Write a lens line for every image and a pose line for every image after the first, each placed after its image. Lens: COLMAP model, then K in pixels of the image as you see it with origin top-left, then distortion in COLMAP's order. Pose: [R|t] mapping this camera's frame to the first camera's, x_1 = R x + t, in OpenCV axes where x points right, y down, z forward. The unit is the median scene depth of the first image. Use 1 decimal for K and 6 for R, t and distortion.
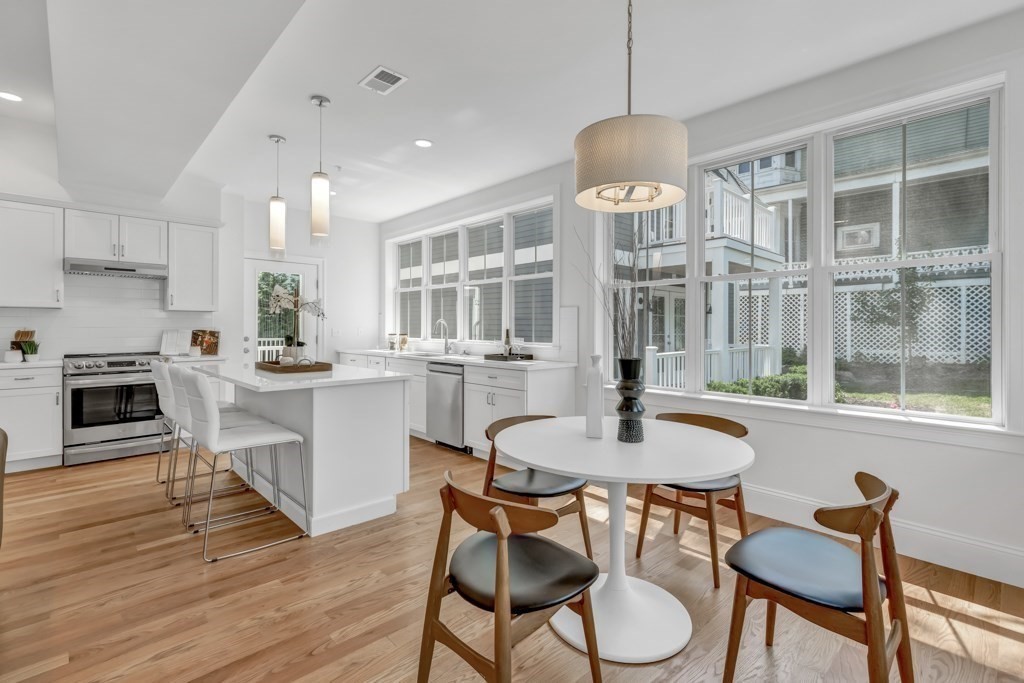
lens RADIAL K [[473.0, 0, 517.5], [0, 473.0, 325.3], [0, 0, 1]] dist [0.012363, 0.000238]
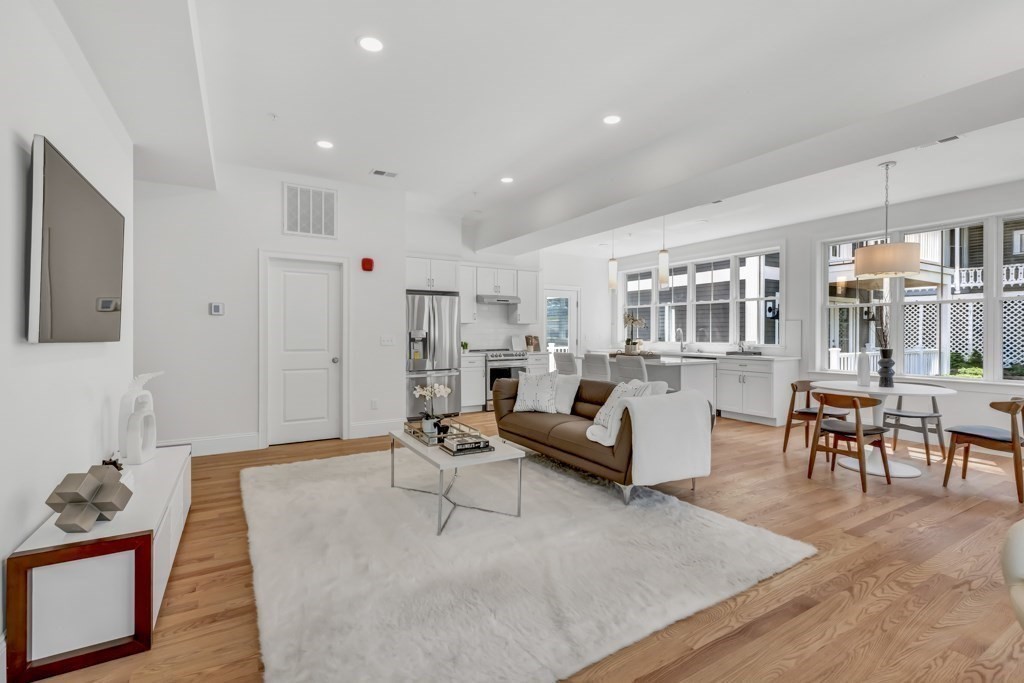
lens RADIAL K [[467.9, 0, 517.3], [0, 467.9, 336.4], [0, 0, 1]] dist [0.001599, 0.000284]
pose [[0.974896, -0.000724, -0.222661, -0.355461], [0.003285, 0.999933, 0.011133, -0.005472], [0.222638, -0.011585, 0.974832, -0.556218]]
